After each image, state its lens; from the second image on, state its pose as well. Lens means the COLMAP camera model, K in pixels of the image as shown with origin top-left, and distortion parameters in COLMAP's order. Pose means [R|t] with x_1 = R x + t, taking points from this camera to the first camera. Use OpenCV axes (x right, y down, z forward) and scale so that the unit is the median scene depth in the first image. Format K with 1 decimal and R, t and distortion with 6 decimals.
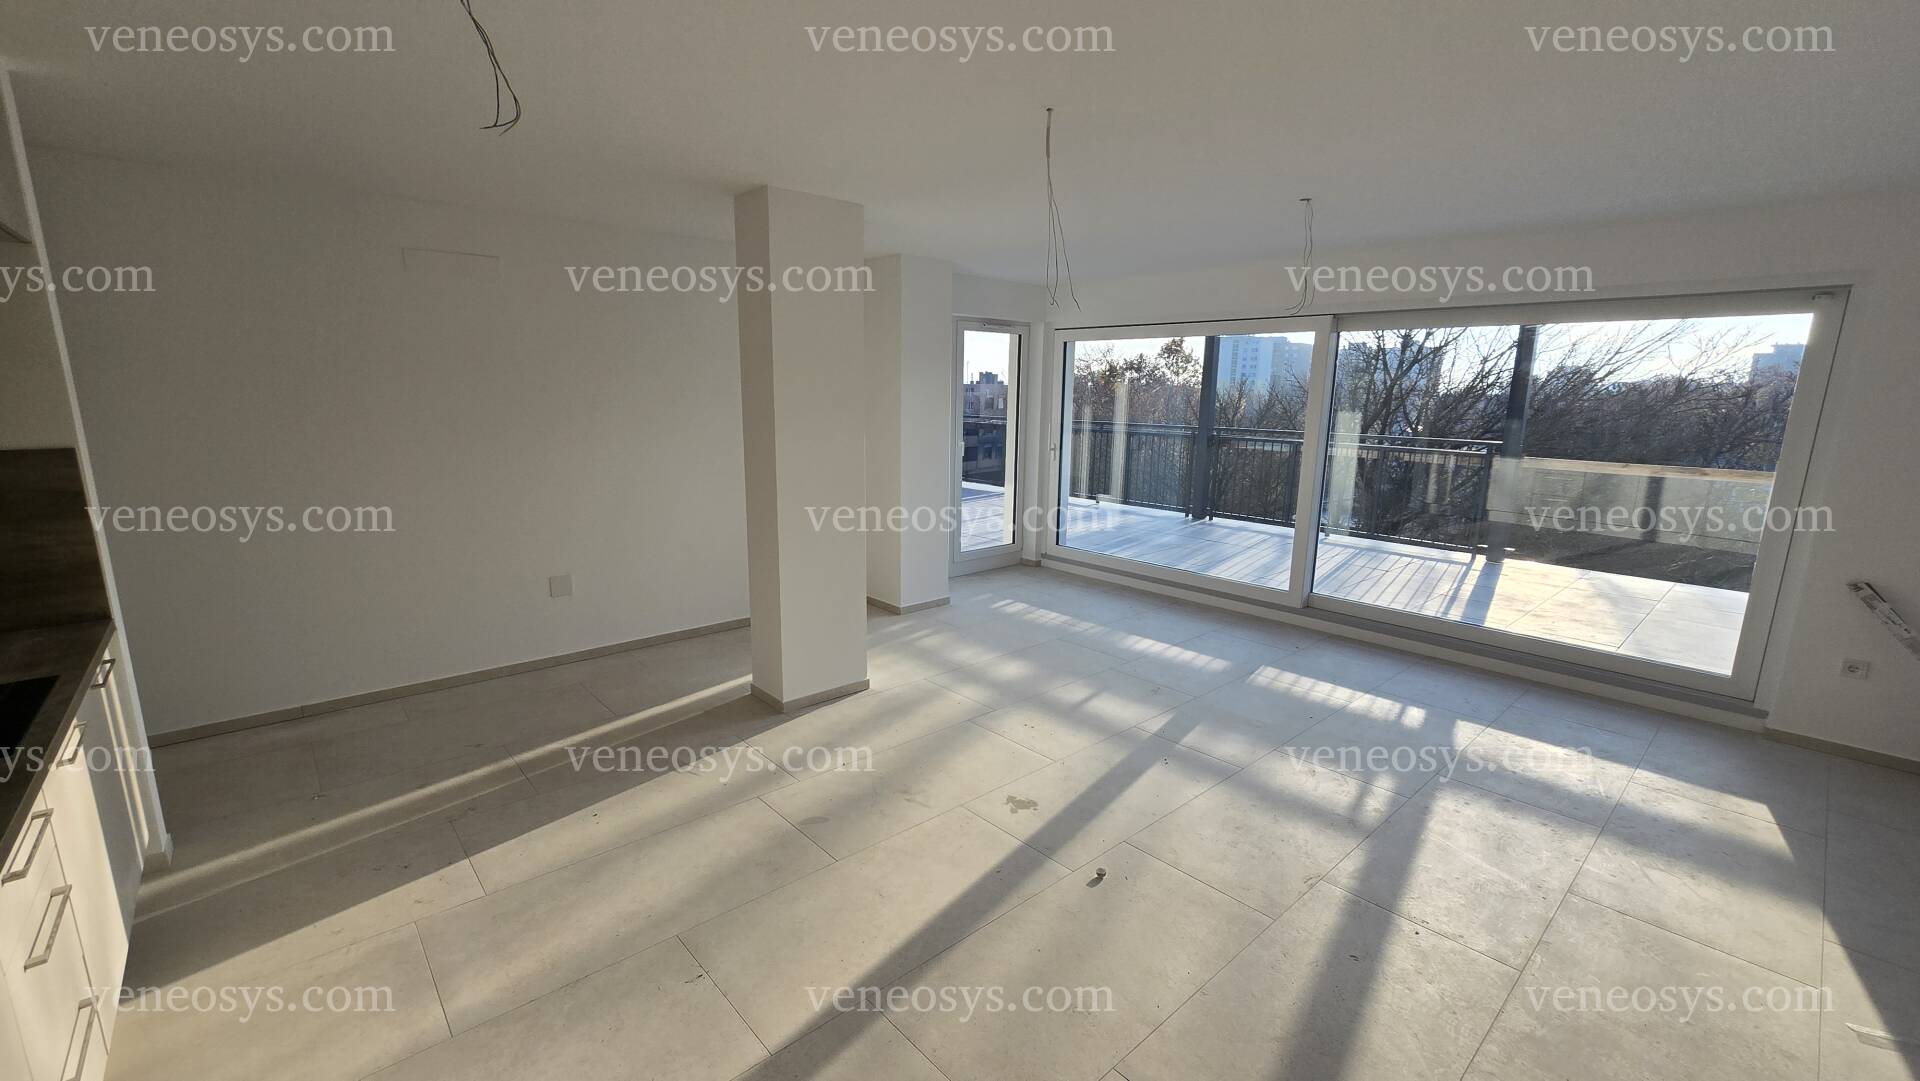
lens RADIAL K [[778.6, 0, 950.4], [0, 778.6, 545.8], [0, 0, 1]] dist [0.000650, 0.000053]
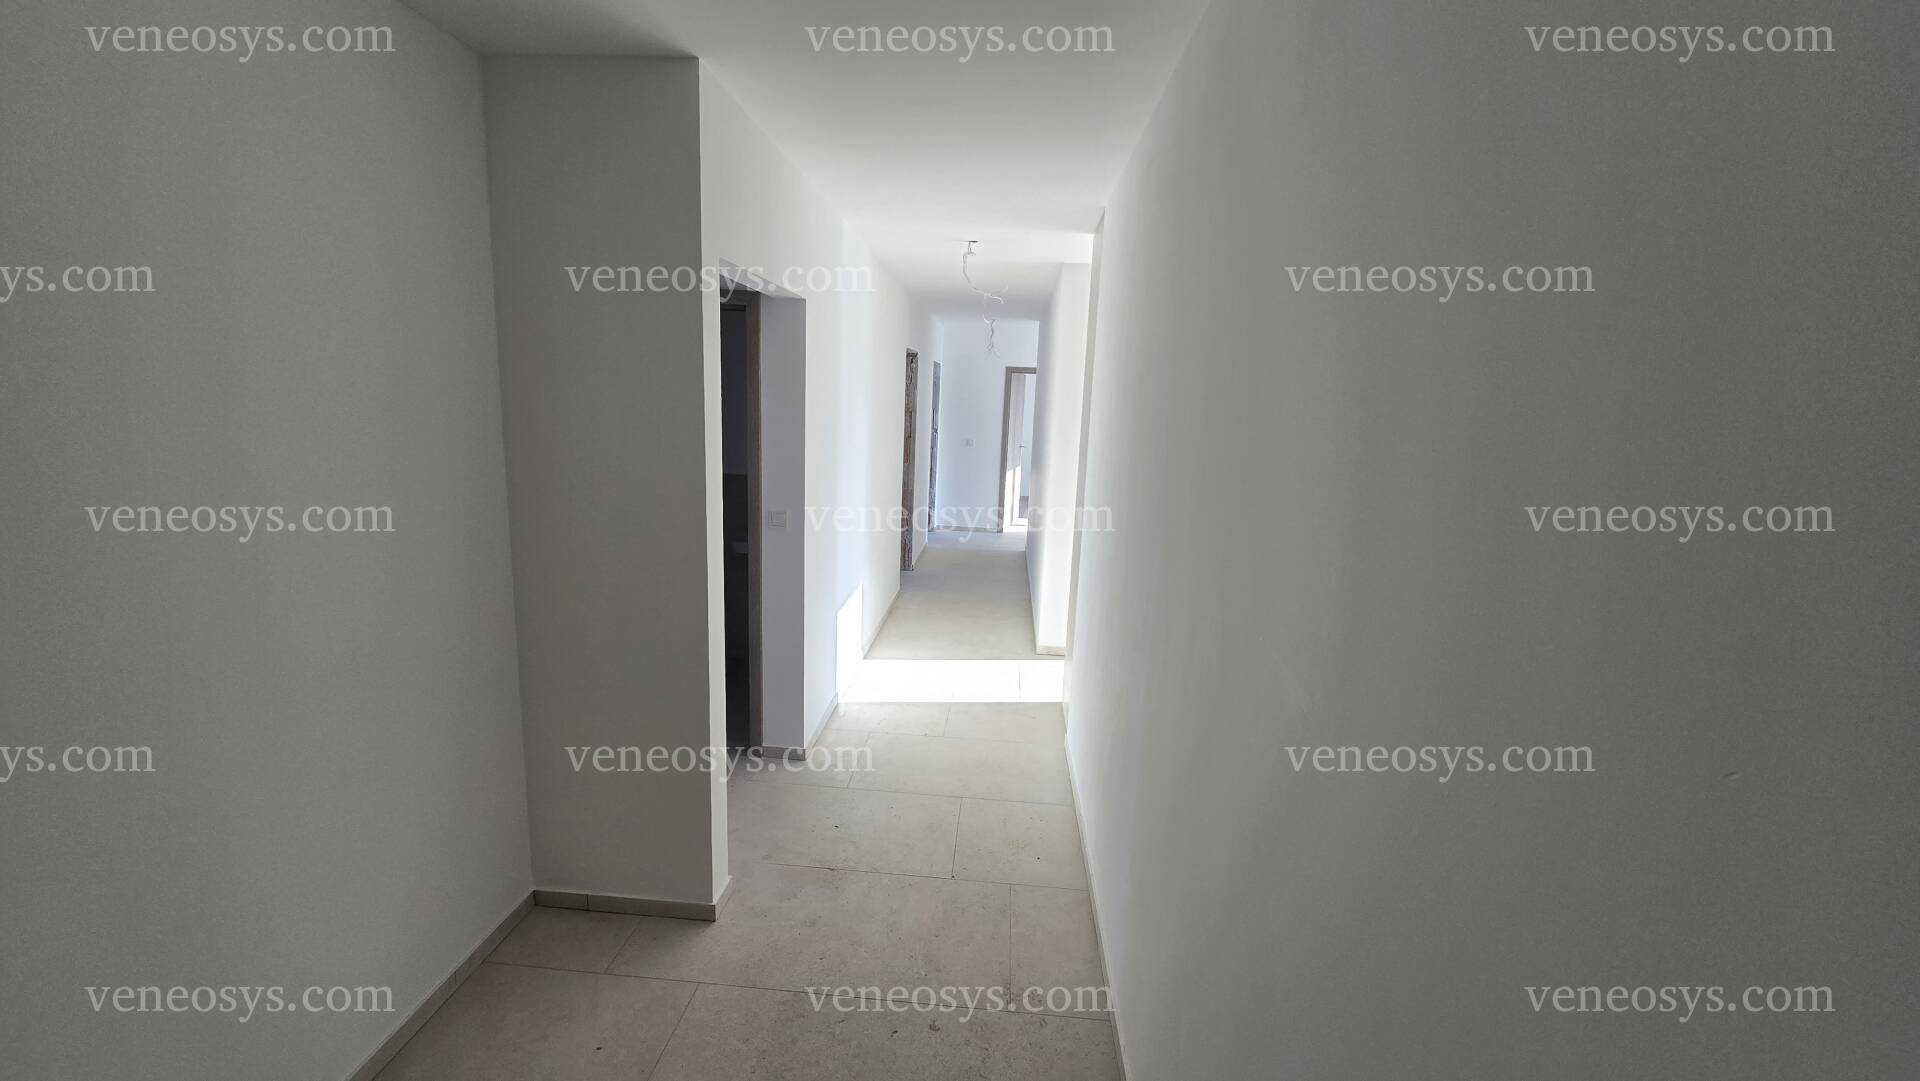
lens RADIAL K [[778.6, 0, 950.4], [0, 778.6, 545.8], [0, 0, 1]] dist [0.000650, 0.000053]
pose [[1.000000, -0.000004, -0.000067, 0.000059], [0.000004, 1.000000, 0.000760, -0.617276], [0.000067, -0.000760, 1.000000, 0.000272]]
